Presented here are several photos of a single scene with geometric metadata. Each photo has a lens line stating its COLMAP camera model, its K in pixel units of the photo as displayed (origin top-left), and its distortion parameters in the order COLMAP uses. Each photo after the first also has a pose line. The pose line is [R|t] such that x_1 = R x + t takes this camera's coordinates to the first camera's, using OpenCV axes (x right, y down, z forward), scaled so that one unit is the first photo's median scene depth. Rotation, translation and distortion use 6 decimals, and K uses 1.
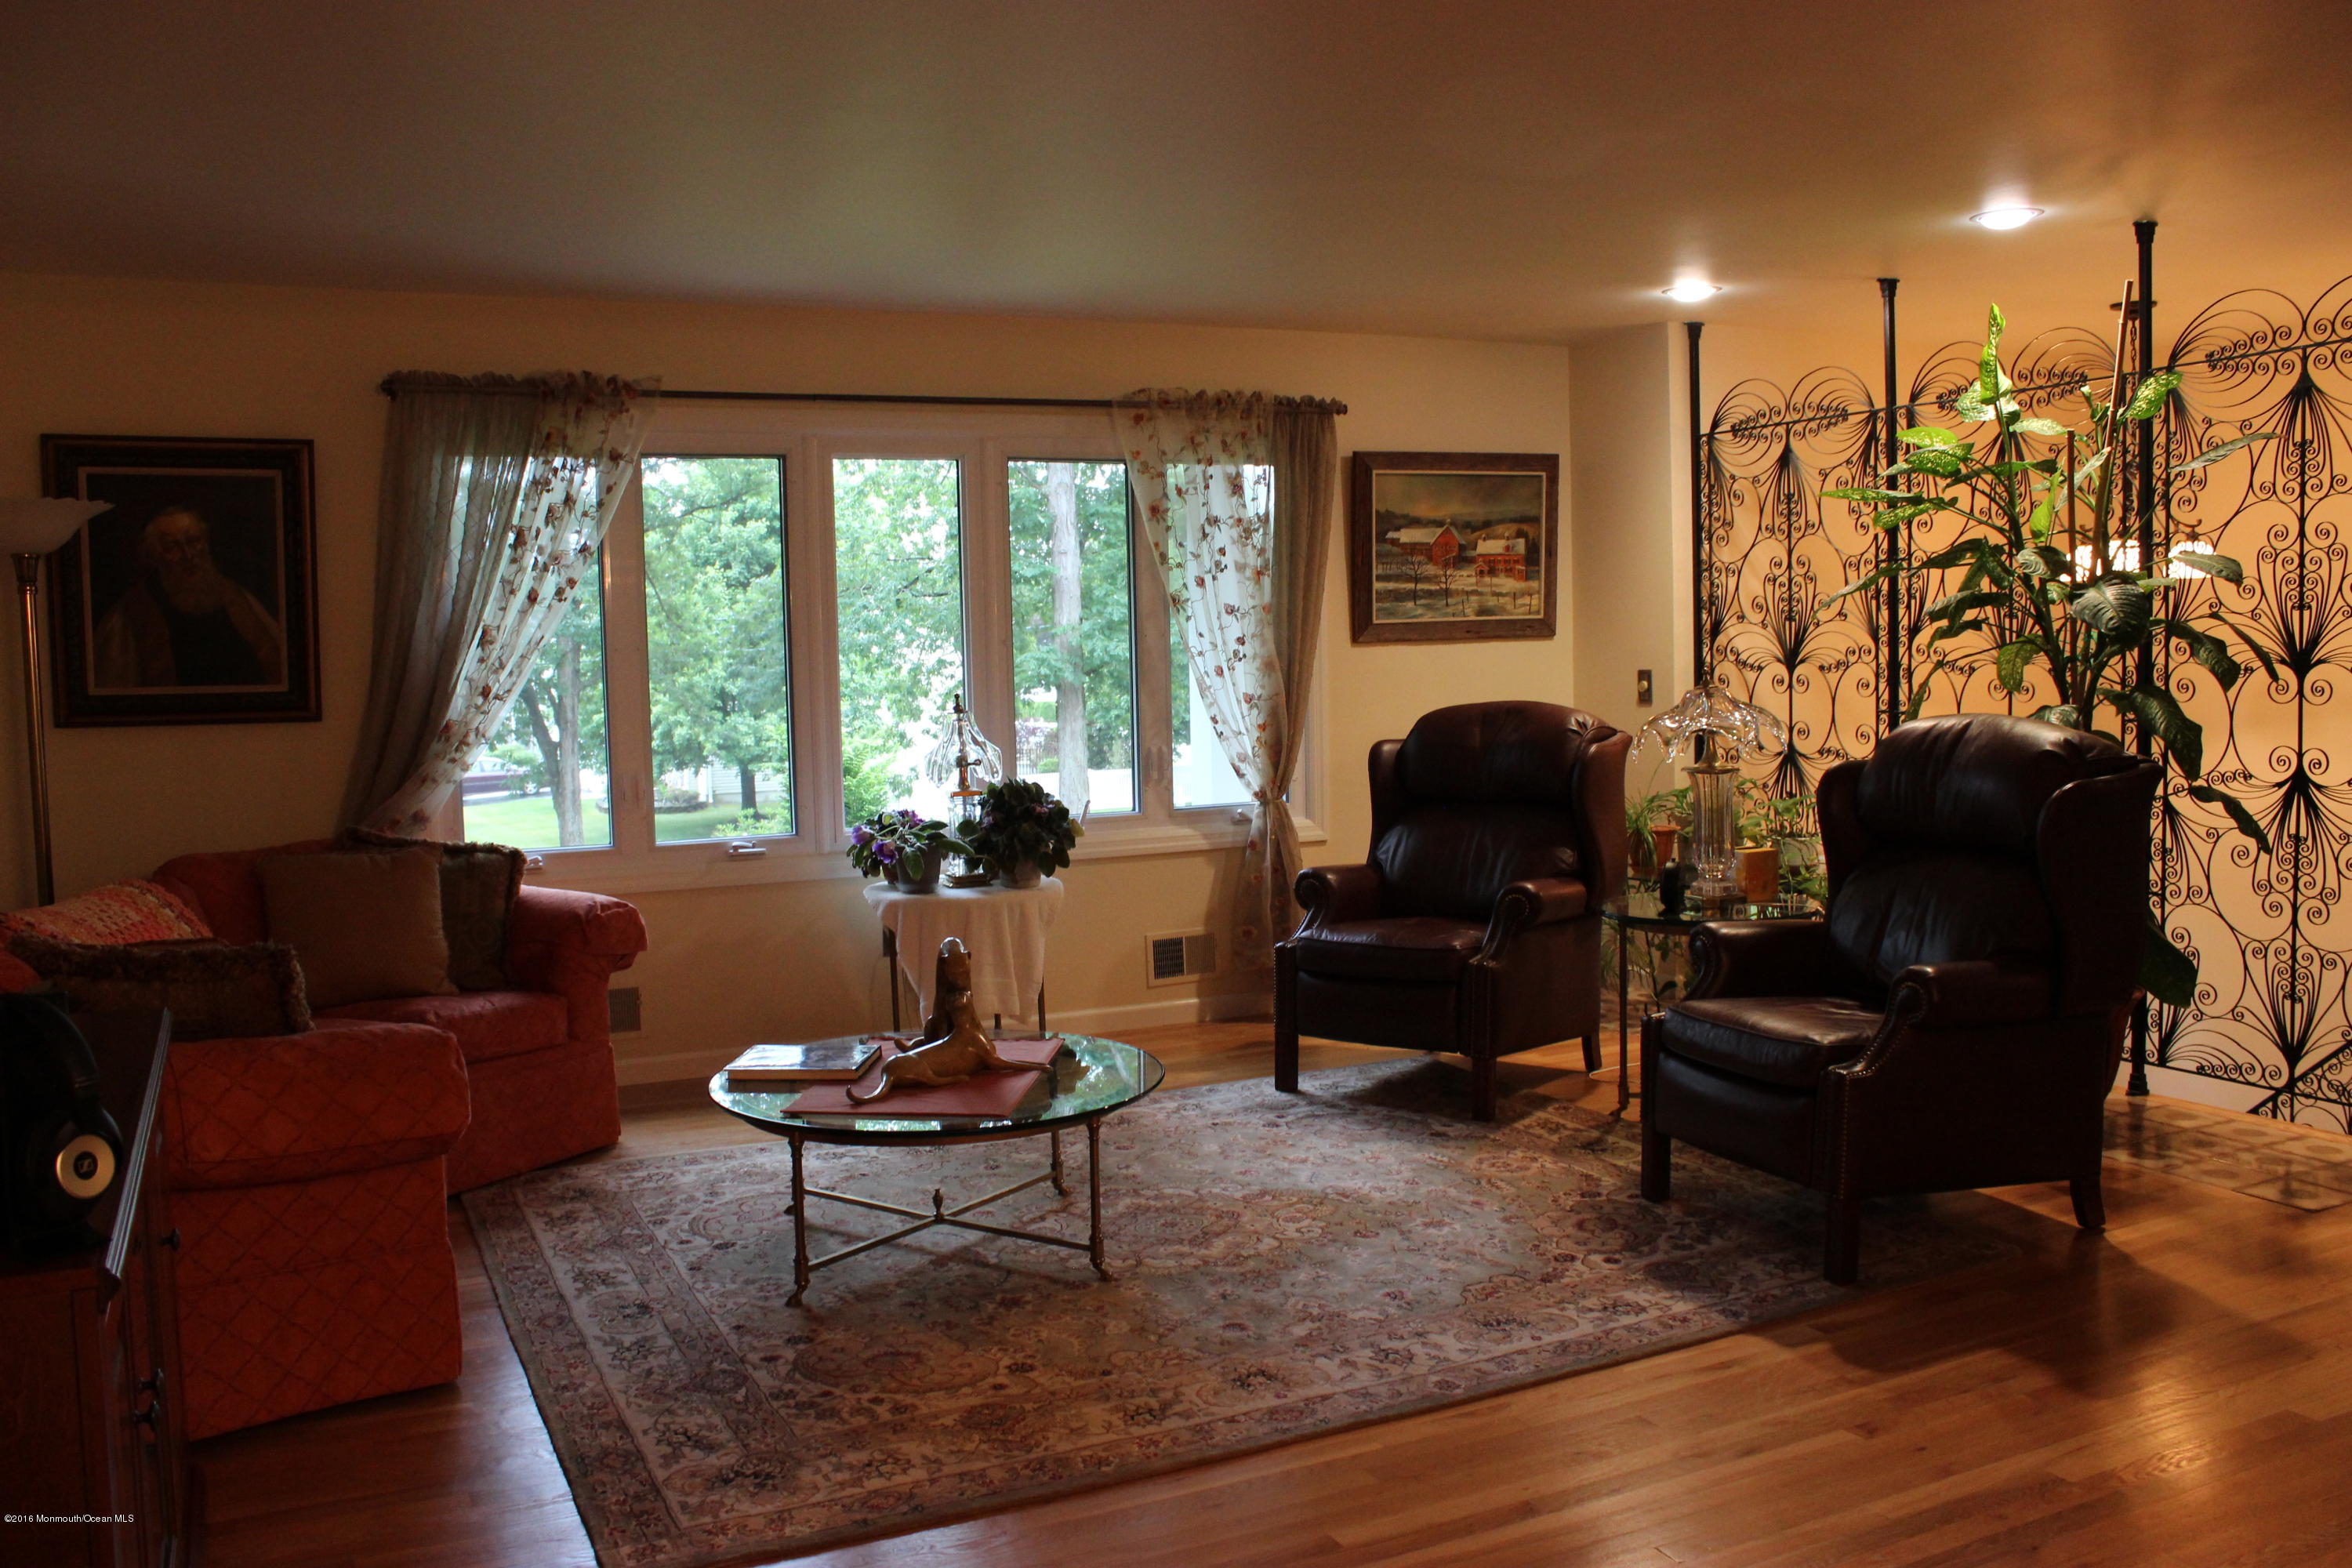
lens RADIAL K [[1951.0, 0, 1180.3], [0, 1951.0, 767.5], [0, 0, 1]] dist [-0.167782, 0.153669]
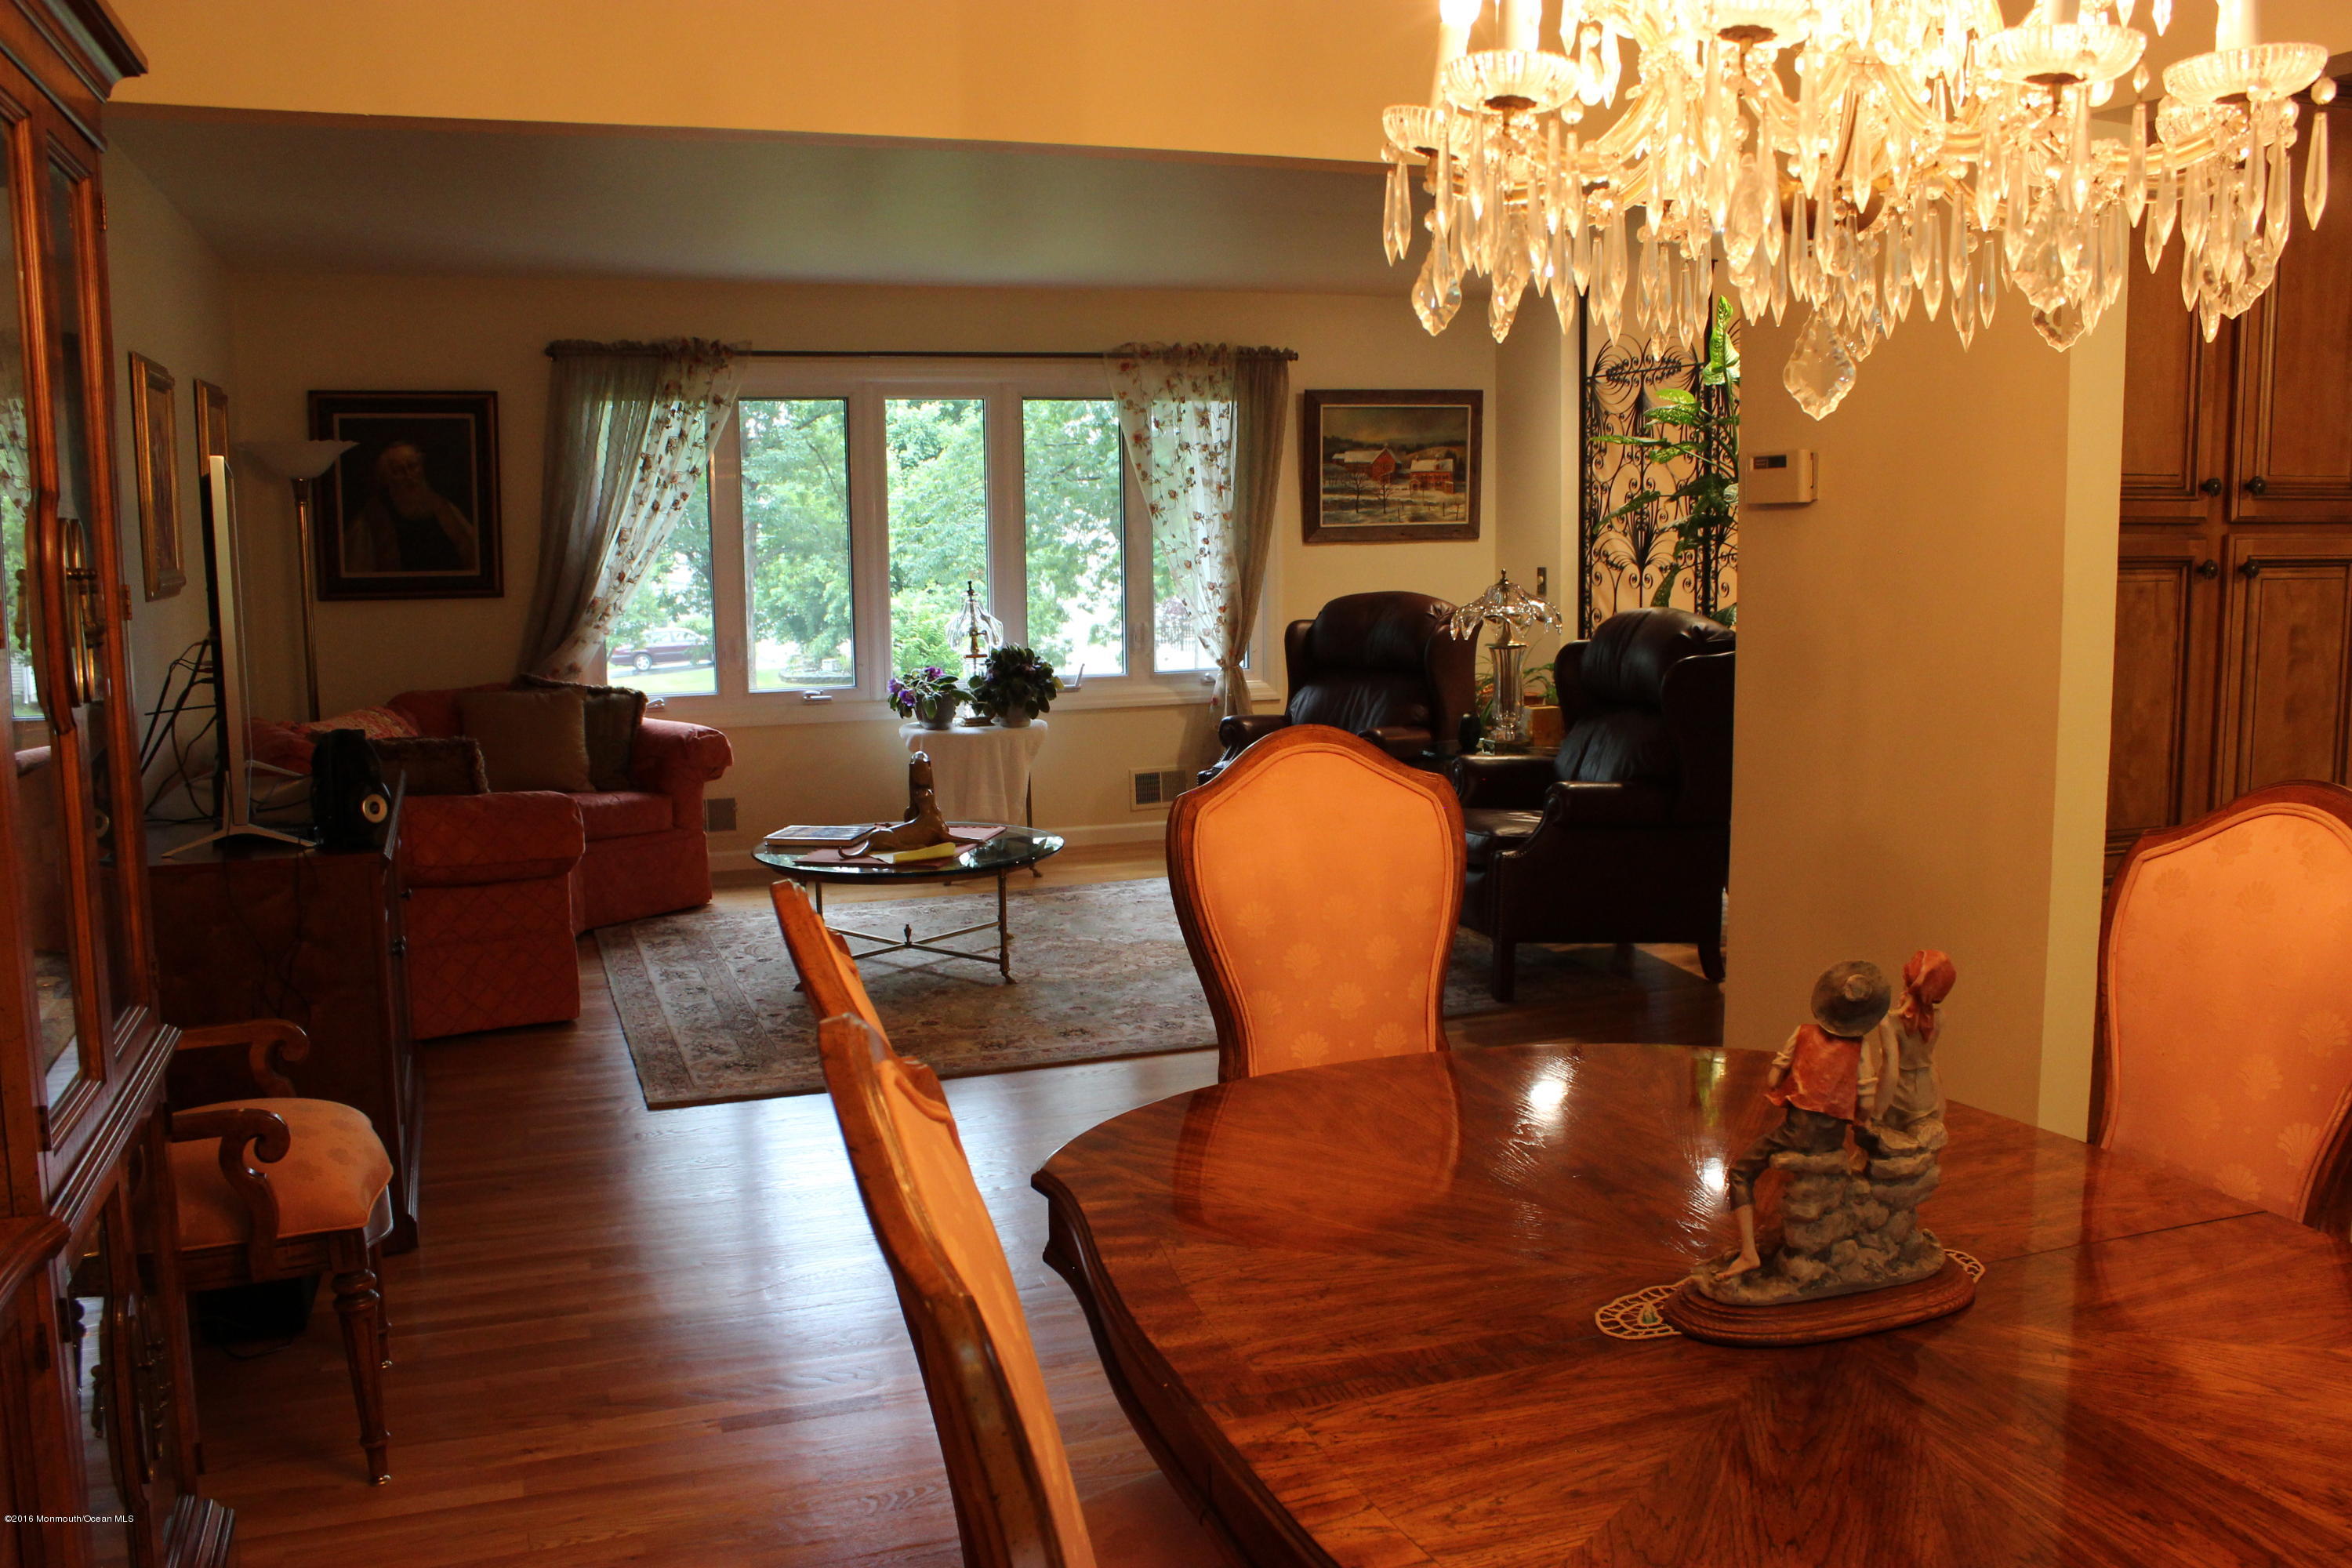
lens RADIAL K [[1951.0, 0, 1180.3], [0, 1951.0, 767.5], [0, 0, 1]] dist [-0.167782, 0.153669]
pose [[0.995211, 0.021667, -0.095320, 0.156315], [-0.015698, 0.997894, 0.062934, 0.003449], [0.096483, -0.061136, 0.993455, -0.309928]]
